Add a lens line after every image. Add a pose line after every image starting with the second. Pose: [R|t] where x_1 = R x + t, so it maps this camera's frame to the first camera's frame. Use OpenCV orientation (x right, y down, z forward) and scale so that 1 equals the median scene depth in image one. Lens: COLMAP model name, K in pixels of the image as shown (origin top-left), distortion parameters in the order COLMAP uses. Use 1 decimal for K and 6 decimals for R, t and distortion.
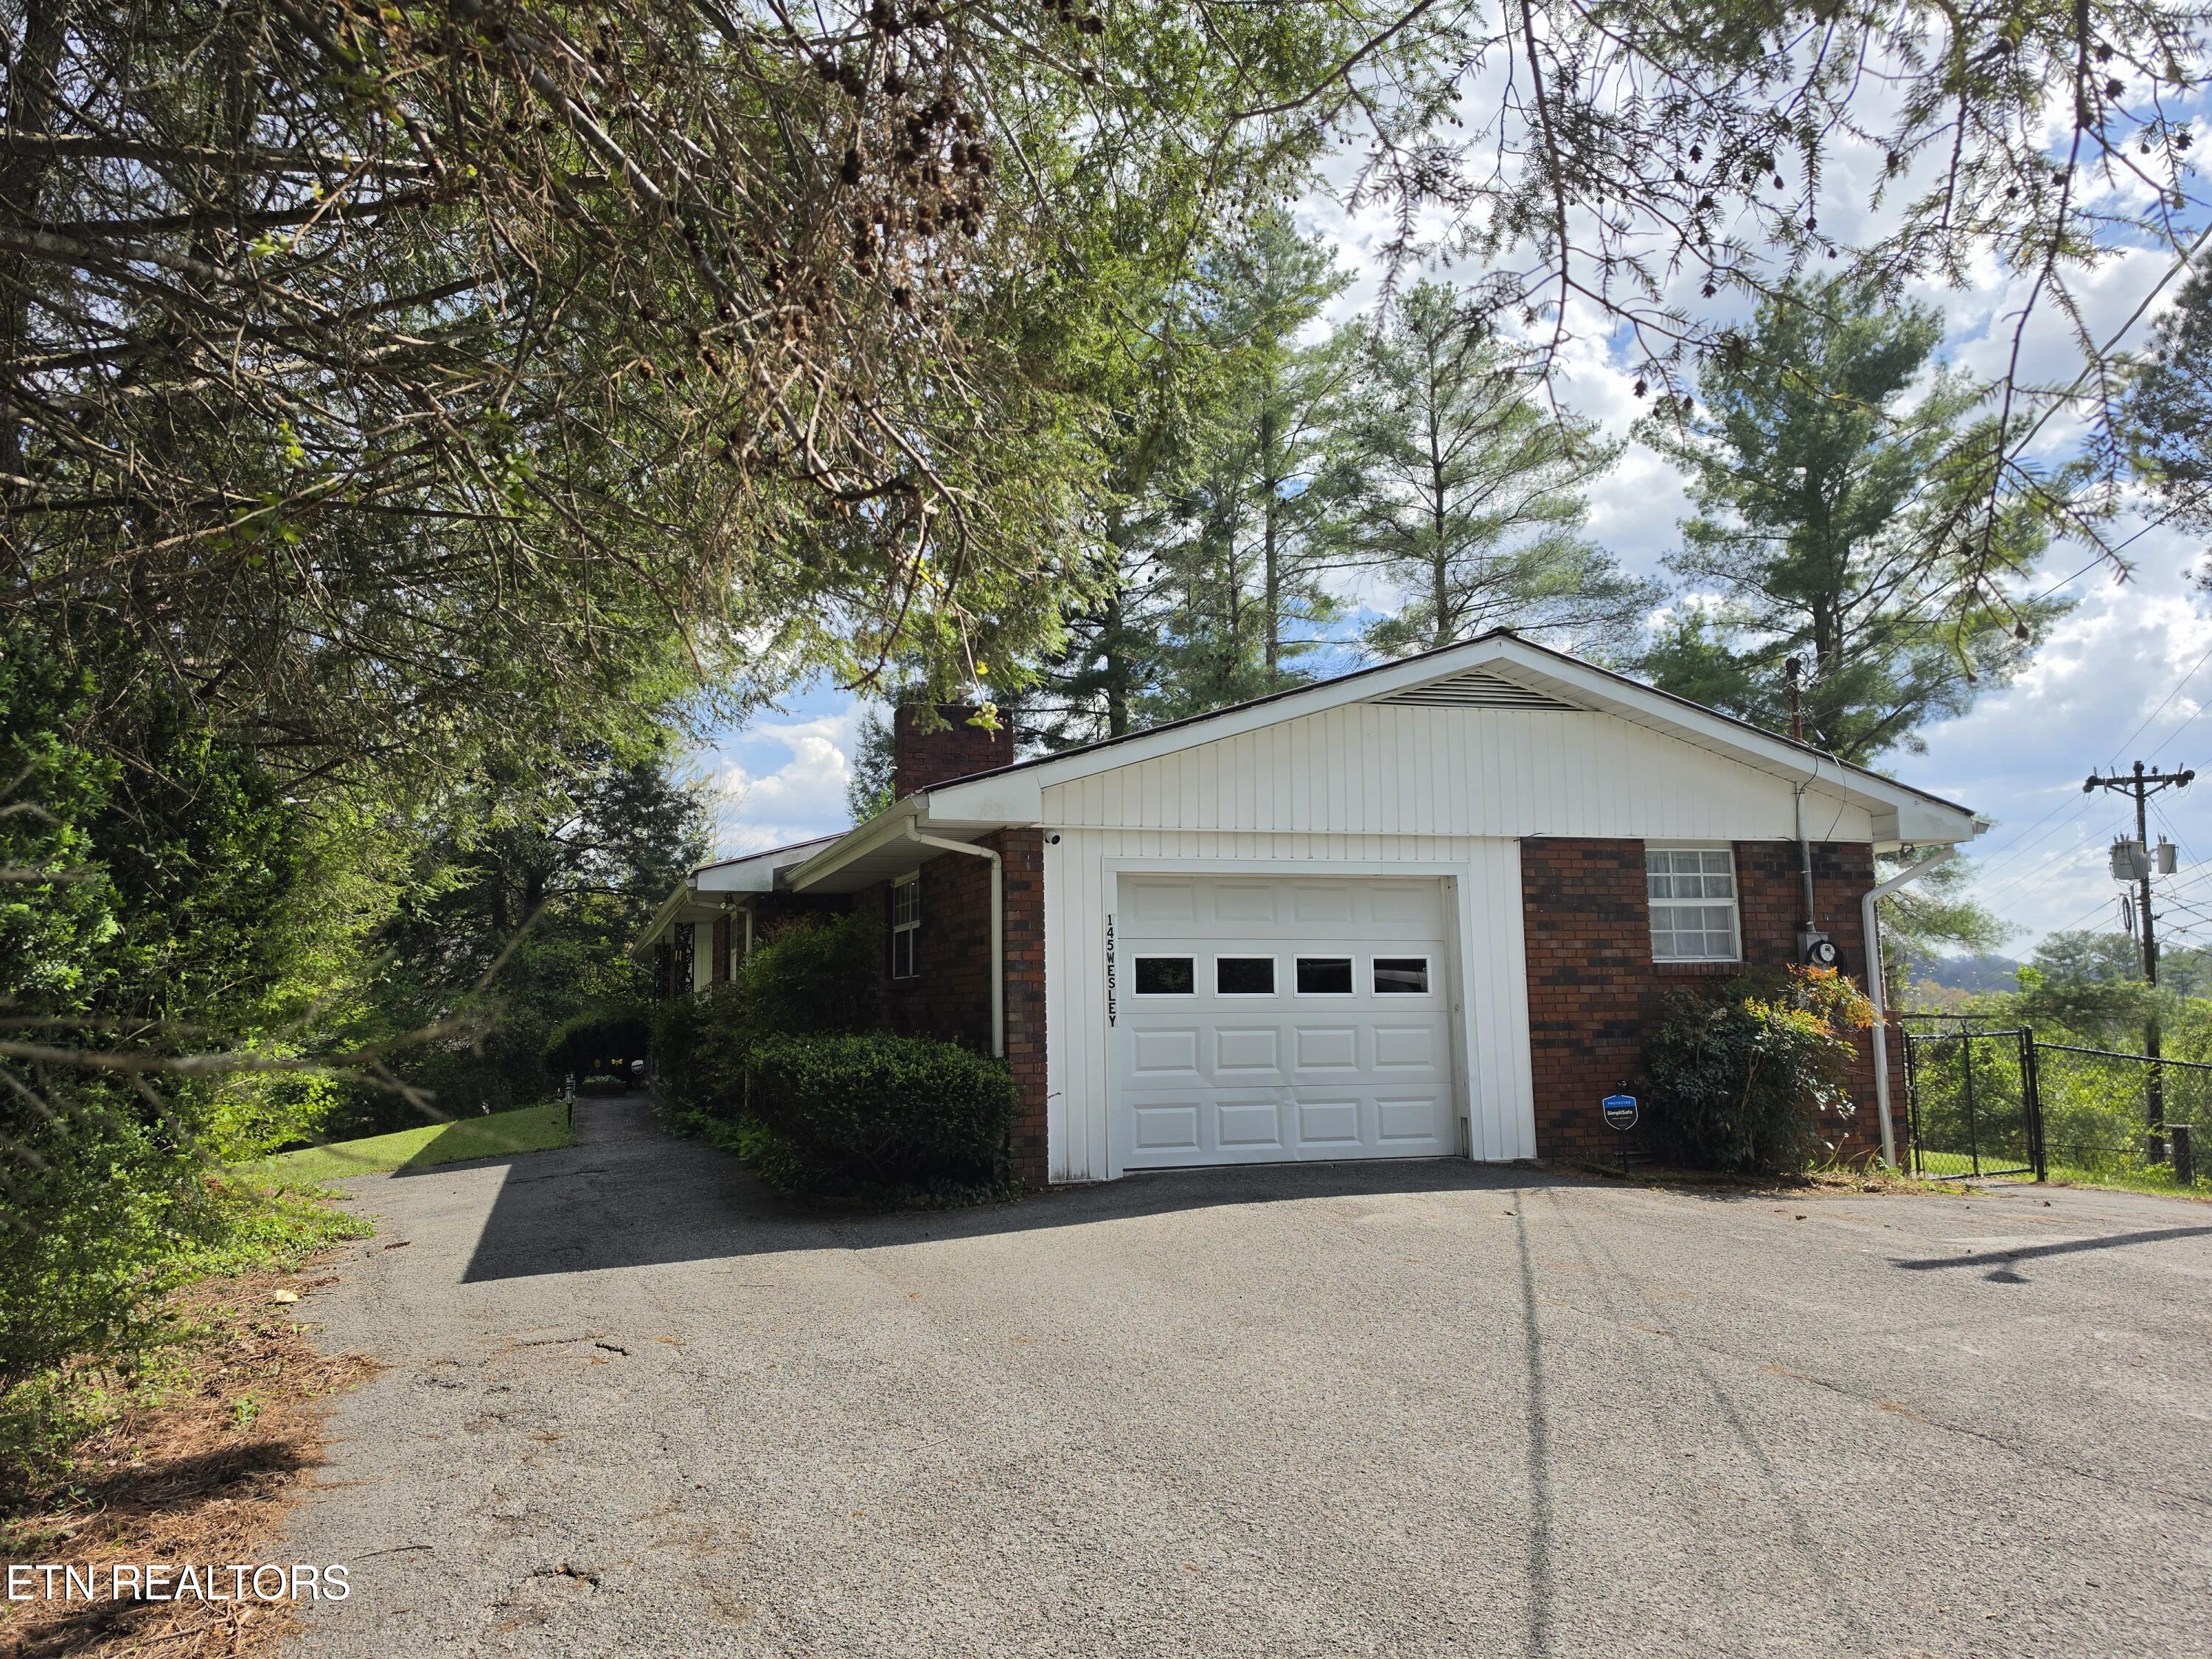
lens RADIAL K [[1486.4, 0, 1104.4], [0, 1486.4, 828.9], [0, 0, 1]] dist [0.000523, -0.000029]
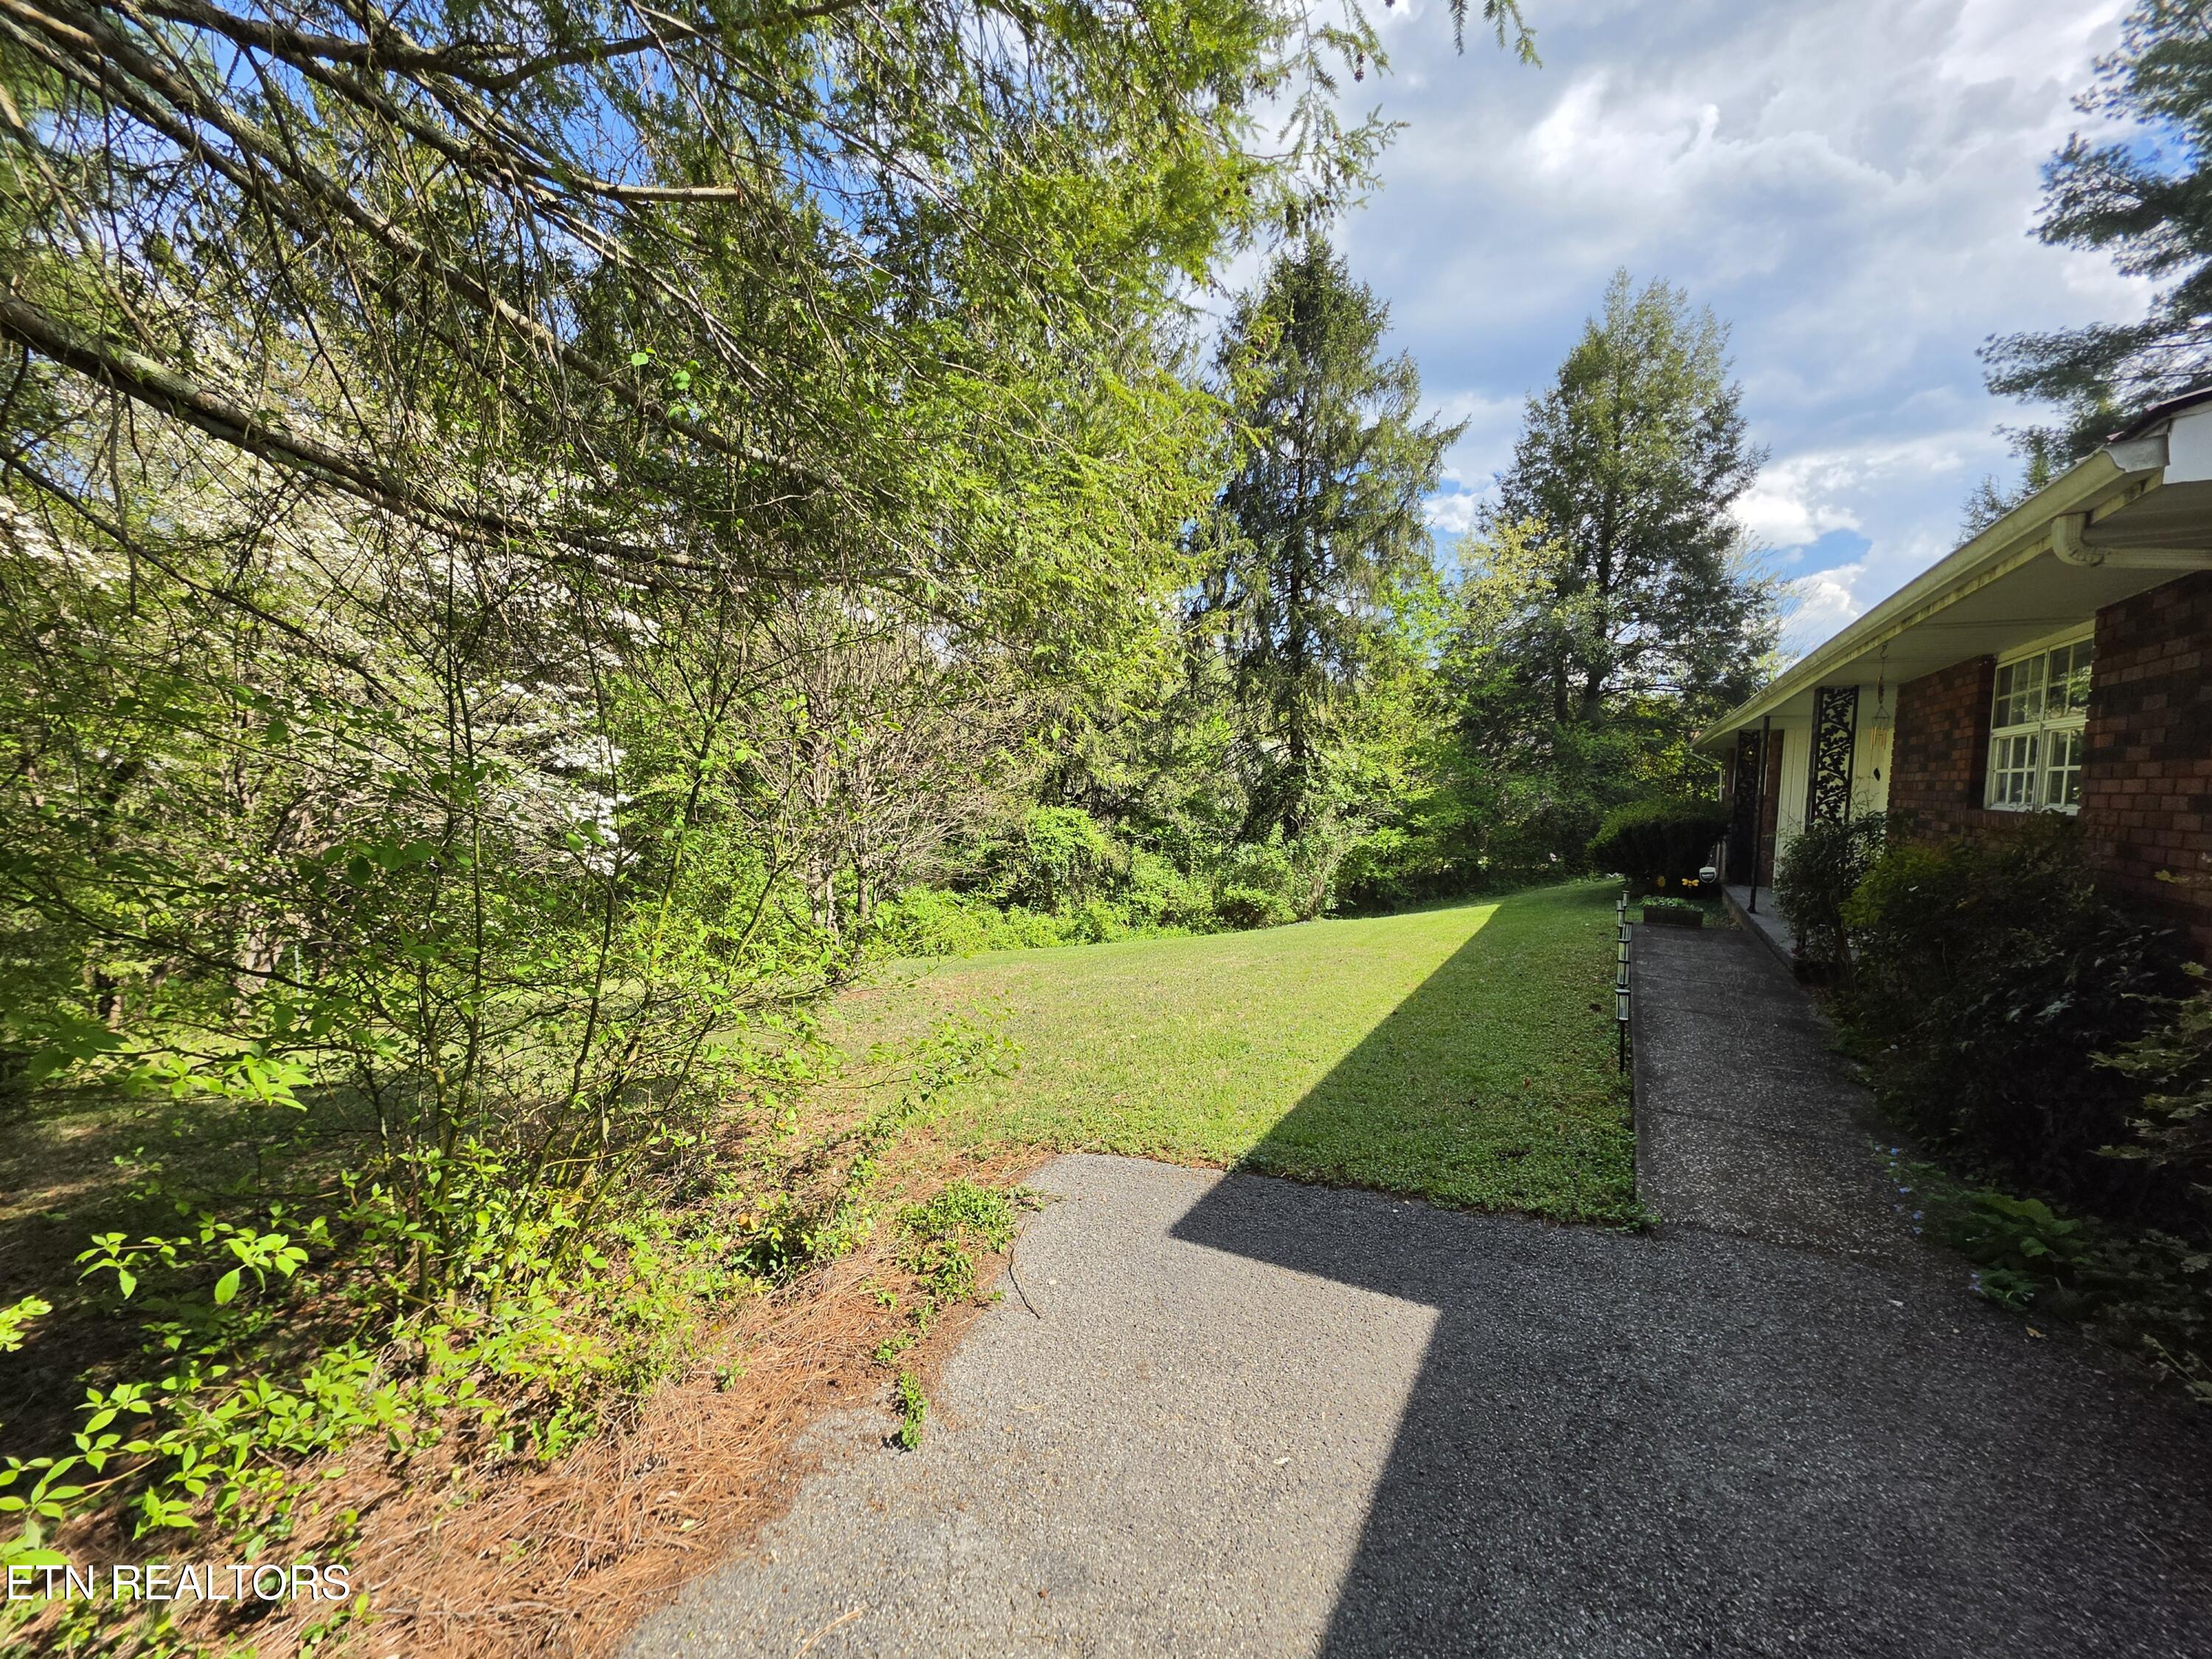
lens RADIAL K [[893.0, 0, 1105.7], [0, 893.0, 832.0], [0, 0, 1]] dist [-0.002782, 0.001638]
pose [[0.647803, 0.081747, -0.757409, -0.092562], [0.055470, 0.986525, 0.153918, 0.022714], [0.759786, -0.141722, 0.634540, 0.252396]]
